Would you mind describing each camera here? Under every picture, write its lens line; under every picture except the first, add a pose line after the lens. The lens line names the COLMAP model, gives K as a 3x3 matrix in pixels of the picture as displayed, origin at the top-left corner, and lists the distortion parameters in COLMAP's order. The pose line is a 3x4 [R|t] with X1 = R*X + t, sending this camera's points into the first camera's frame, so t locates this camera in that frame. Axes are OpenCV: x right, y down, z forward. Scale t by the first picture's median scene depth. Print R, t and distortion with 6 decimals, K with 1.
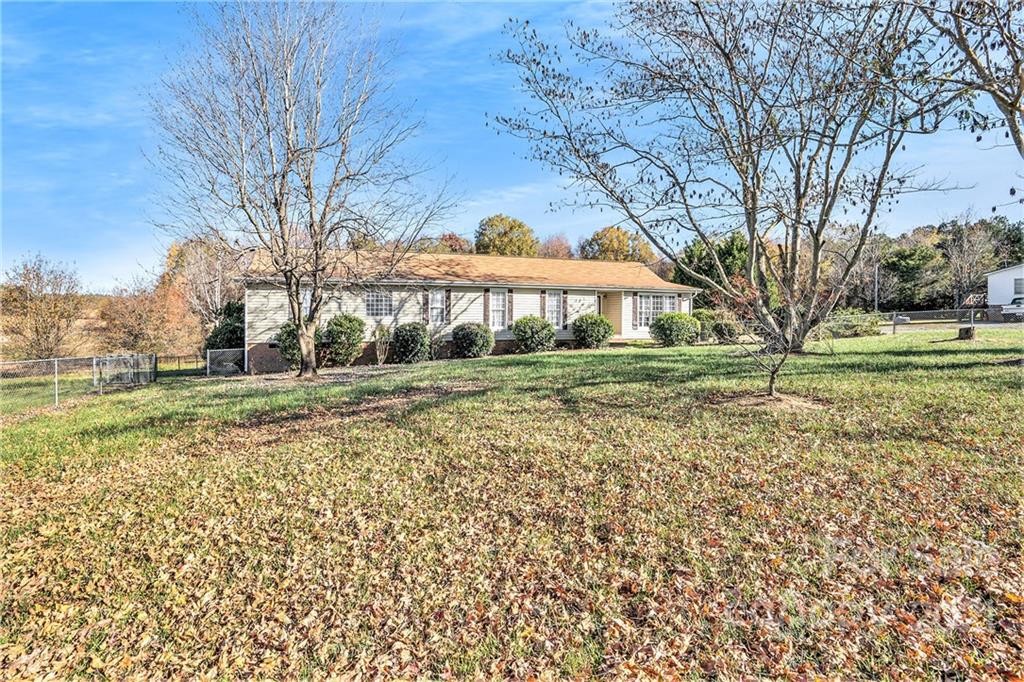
lens RADIAL K [[478.4, 0, 515.5], [0, 478.4, 338.3], [0, 0, 1]] dist [-0.036139, 0.002937]
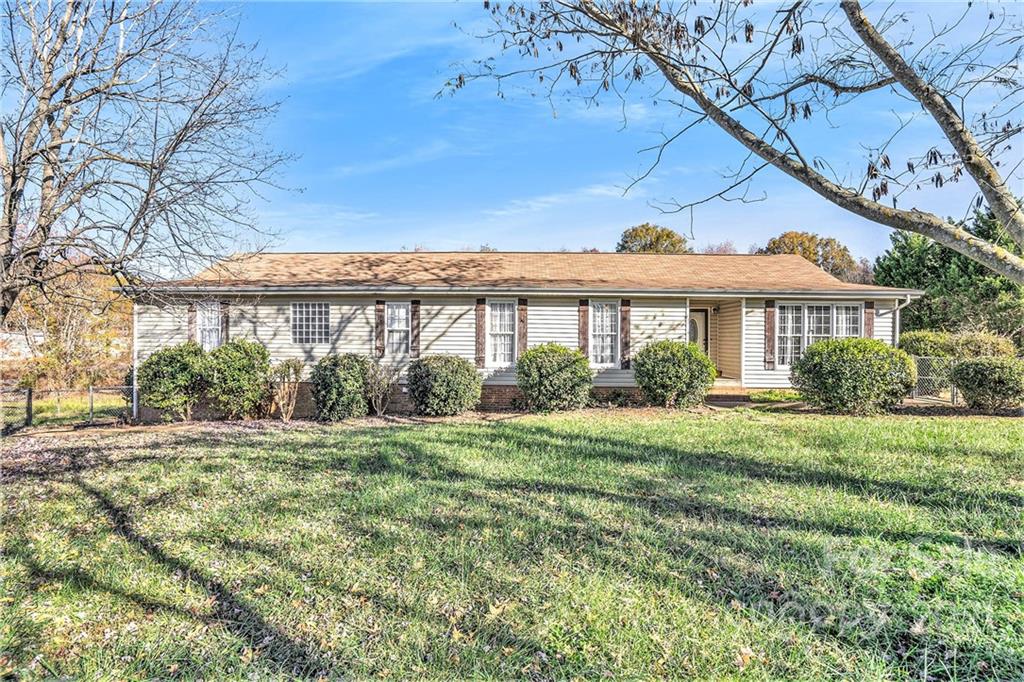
lens RADIAL K [[478.4, 0, 511.9], [0, 478.4, 339.2], [0, 0, 1]] dist [-0.036139, 0.002937]
pose [[0.934806, 0.002798, -0.355147, 0.187853], [-0.020424, 0.998738, -0.045892, -0.025936], [0.354570, 0.050153, 0.933683, 0.452858]]
